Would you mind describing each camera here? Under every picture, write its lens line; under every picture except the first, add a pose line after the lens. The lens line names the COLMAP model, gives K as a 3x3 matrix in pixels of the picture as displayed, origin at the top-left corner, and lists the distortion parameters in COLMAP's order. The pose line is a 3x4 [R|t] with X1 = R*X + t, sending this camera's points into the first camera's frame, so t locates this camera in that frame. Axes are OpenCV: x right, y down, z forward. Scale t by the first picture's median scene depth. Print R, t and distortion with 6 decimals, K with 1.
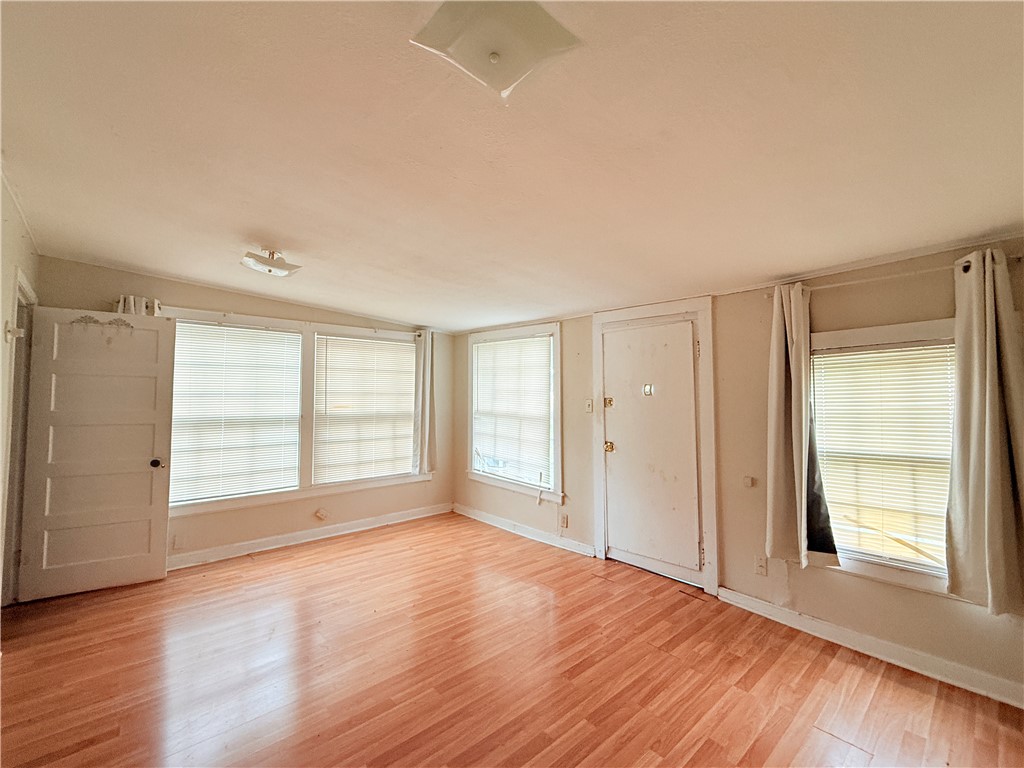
lens RADIAL K [[437.4, 0, 512.0], [0, 437.4, 384.0], [0, 0, 1]] dist [-0.000484, -0.000236]
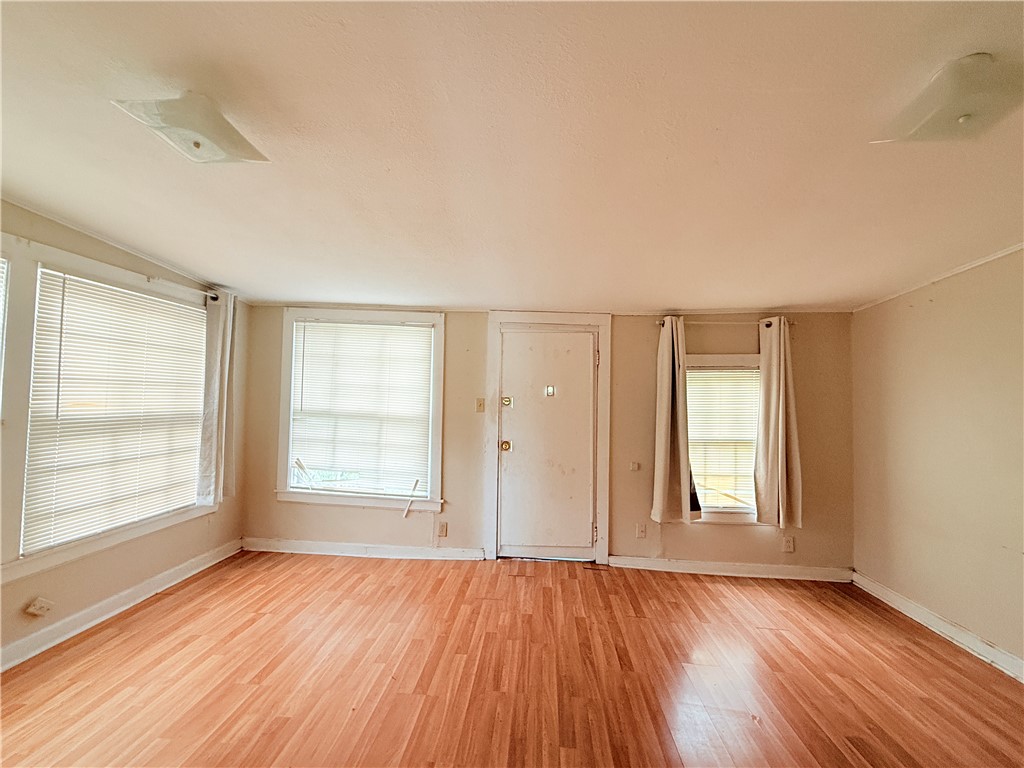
lens RADIAL K [[437.4, 0, 512.0], [0, 437.4, 384.0], [0, 0, 1]] dist [-0.000484, -0.000236]
pose [[0.719088, 0.037643, 0.693899, -0.454095], [-0.043501, 0.999012, -0.009115, 0.009402], [-0.693556, -0.023631, 0.720015, 0.258889]]
